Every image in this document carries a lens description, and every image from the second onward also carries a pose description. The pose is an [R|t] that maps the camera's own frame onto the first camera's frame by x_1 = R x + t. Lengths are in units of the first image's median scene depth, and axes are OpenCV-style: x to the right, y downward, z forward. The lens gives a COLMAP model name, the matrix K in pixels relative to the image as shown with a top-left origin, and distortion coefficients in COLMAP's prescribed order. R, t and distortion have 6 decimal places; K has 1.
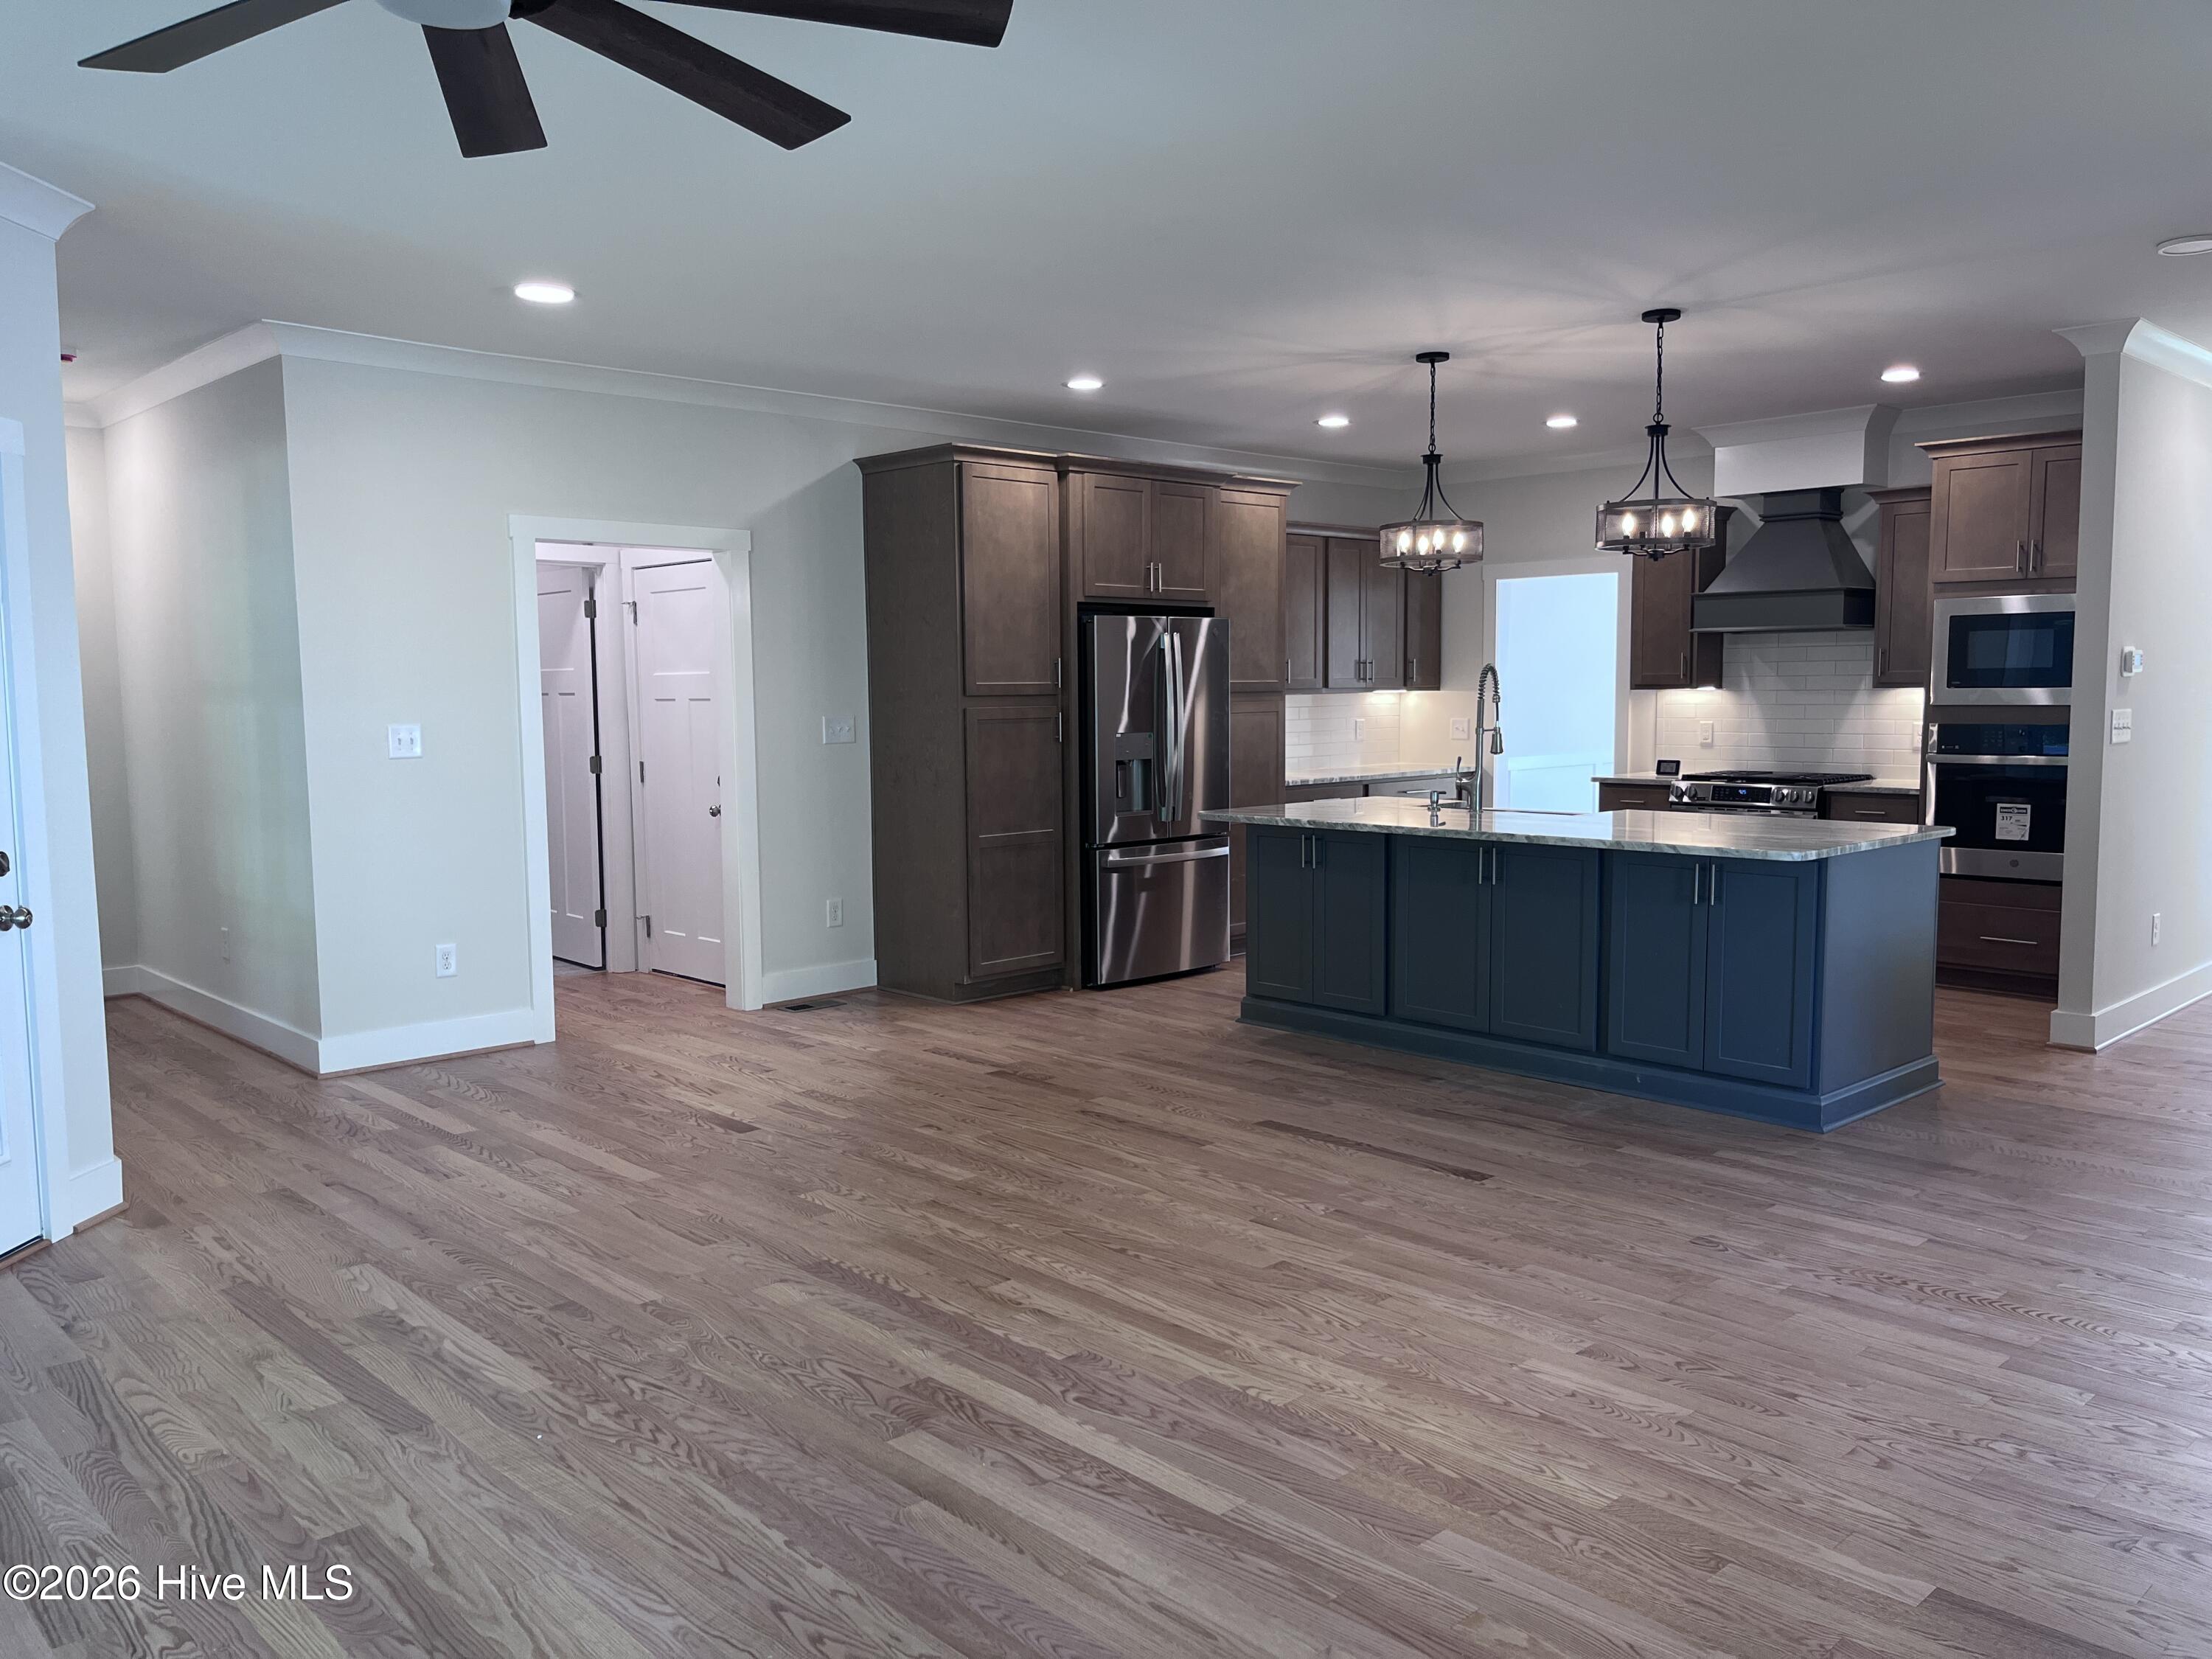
lens RADIAL K [[1674.7, 0, 1107.5], [0, 1674.7, 833.6], [0, 0, 1]] dist [0.002921, -0.011037]
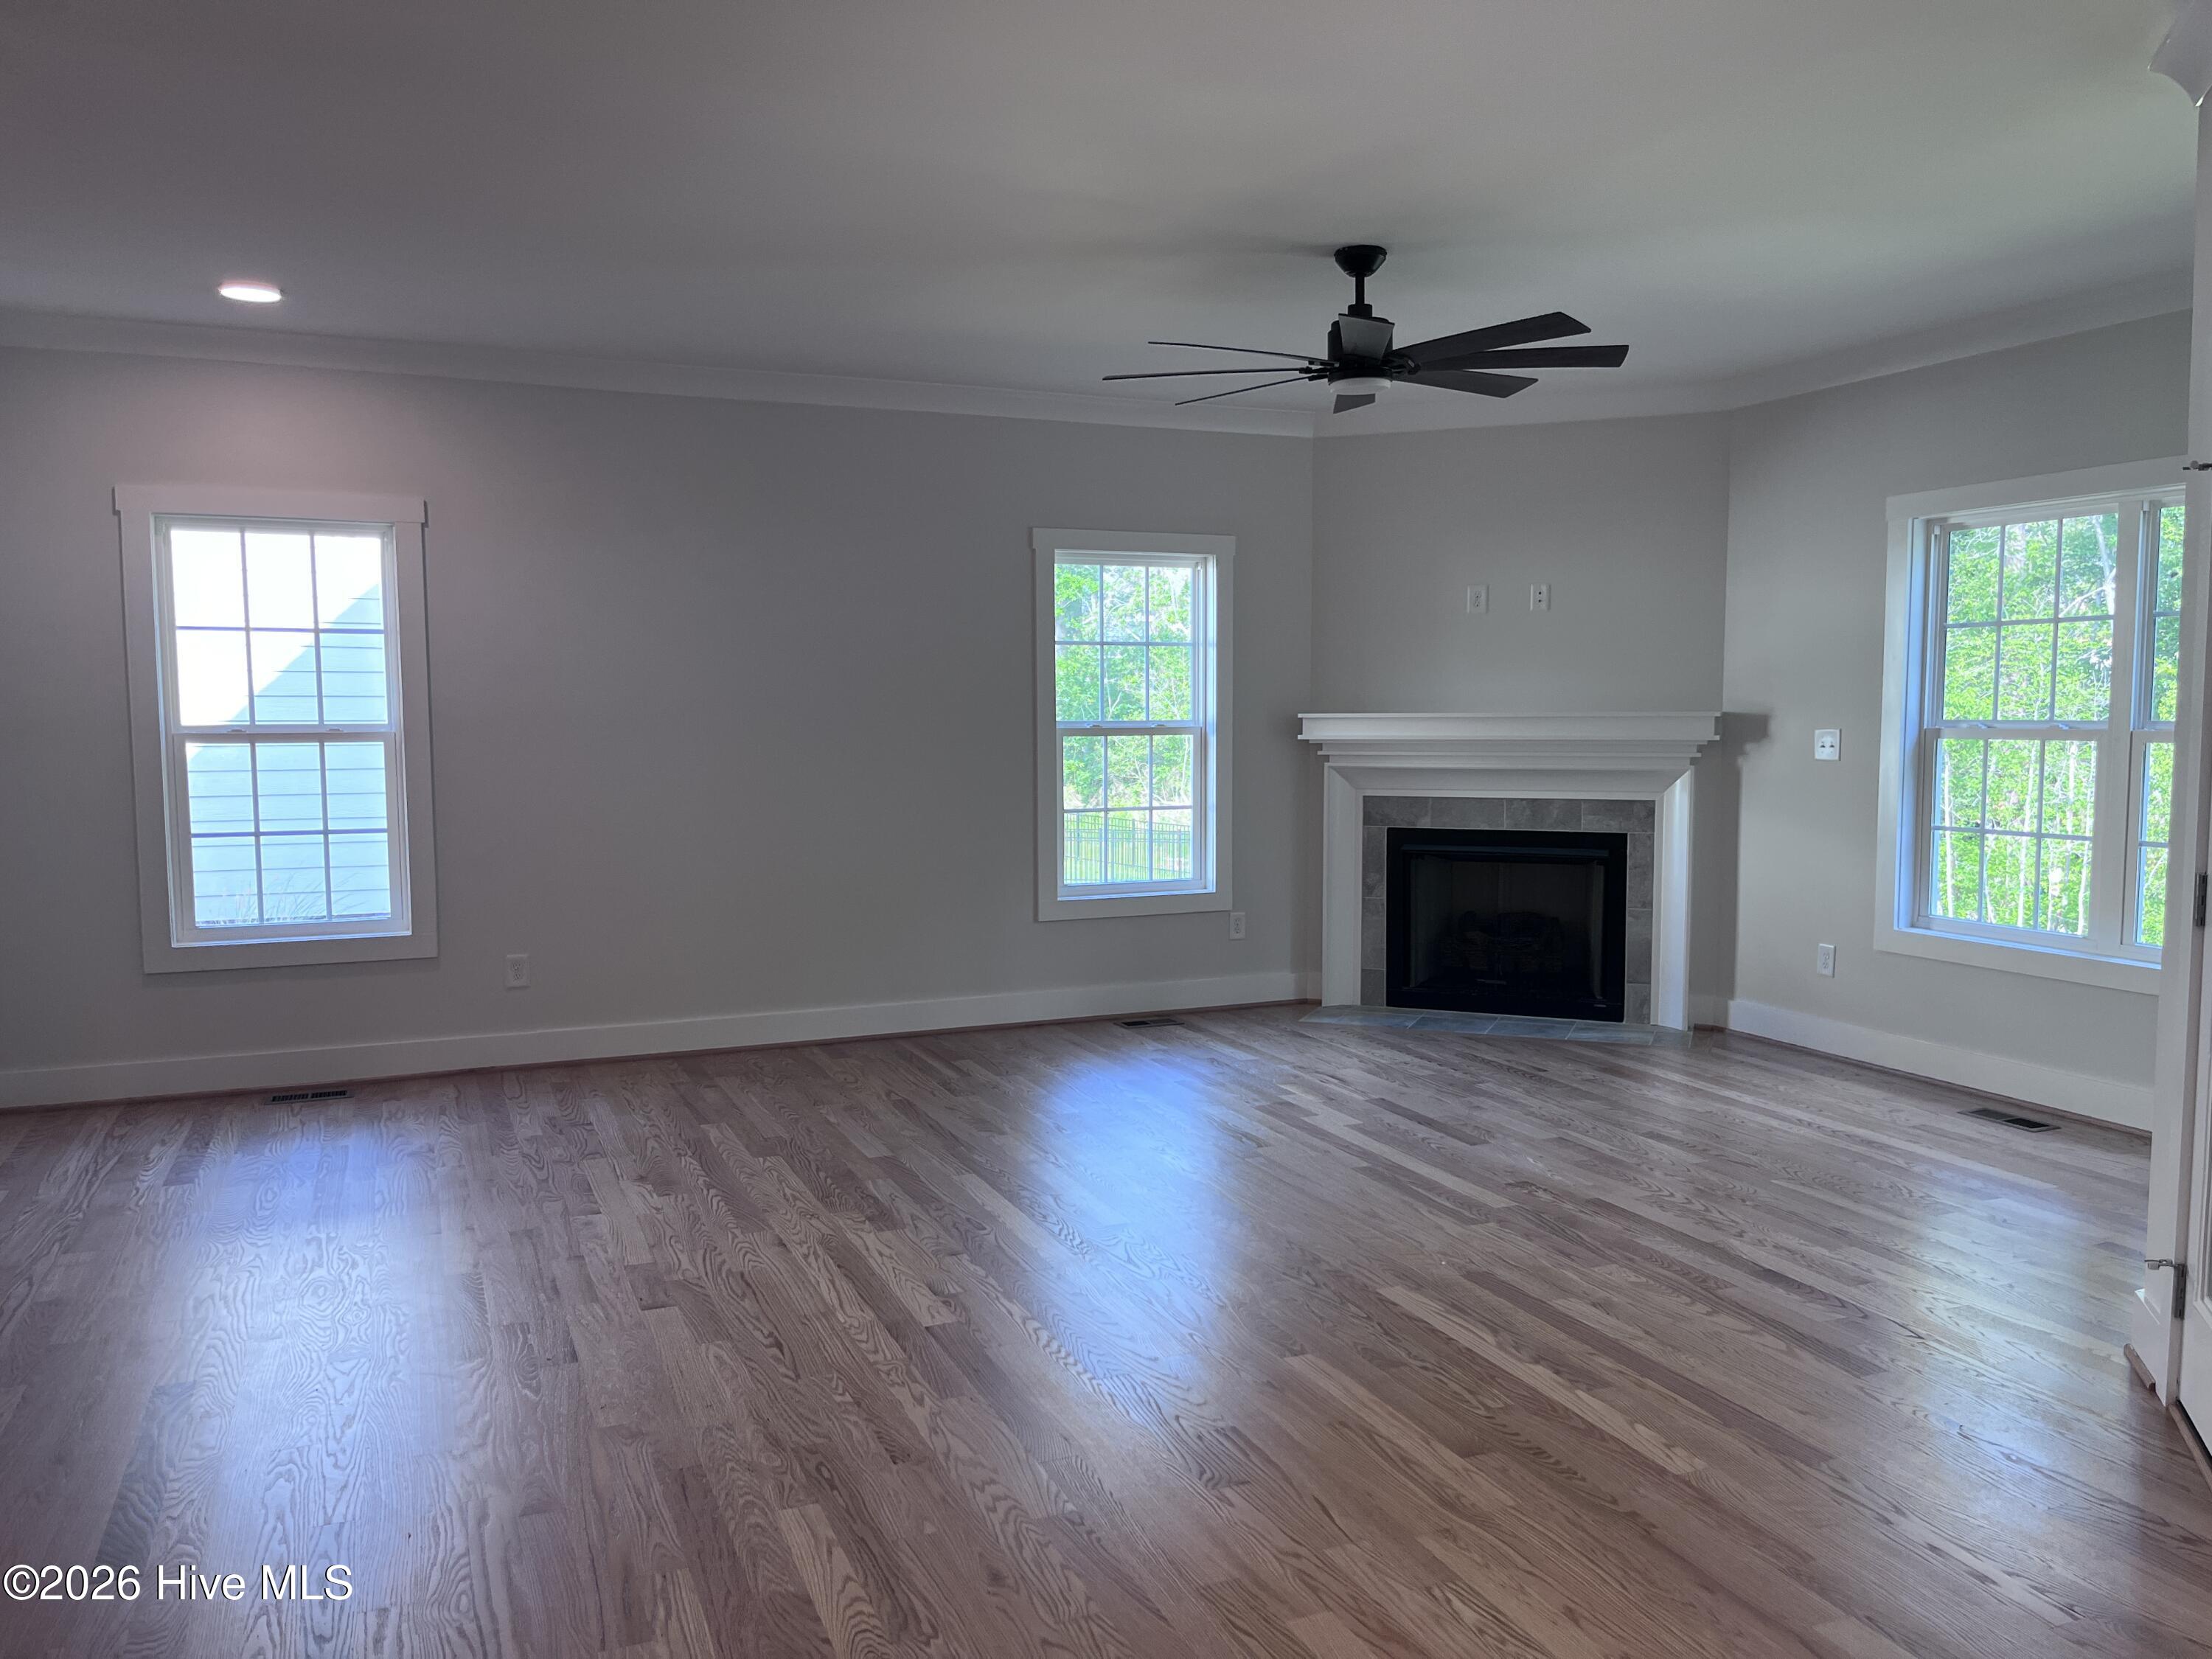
lens RADIAL K [[1674.7, 0, 1106.7], [0, 1674.7, 833.4], [0, 0, 1]] dist [0.002921, -0.011037]
pose [[-0.936077, -0.018918, 0.351286, -0.506551], [0.039948, 0.986378, 0.159570, -0.162879], [-0.349520, 0.163403, -0.922570, 1.890853]]
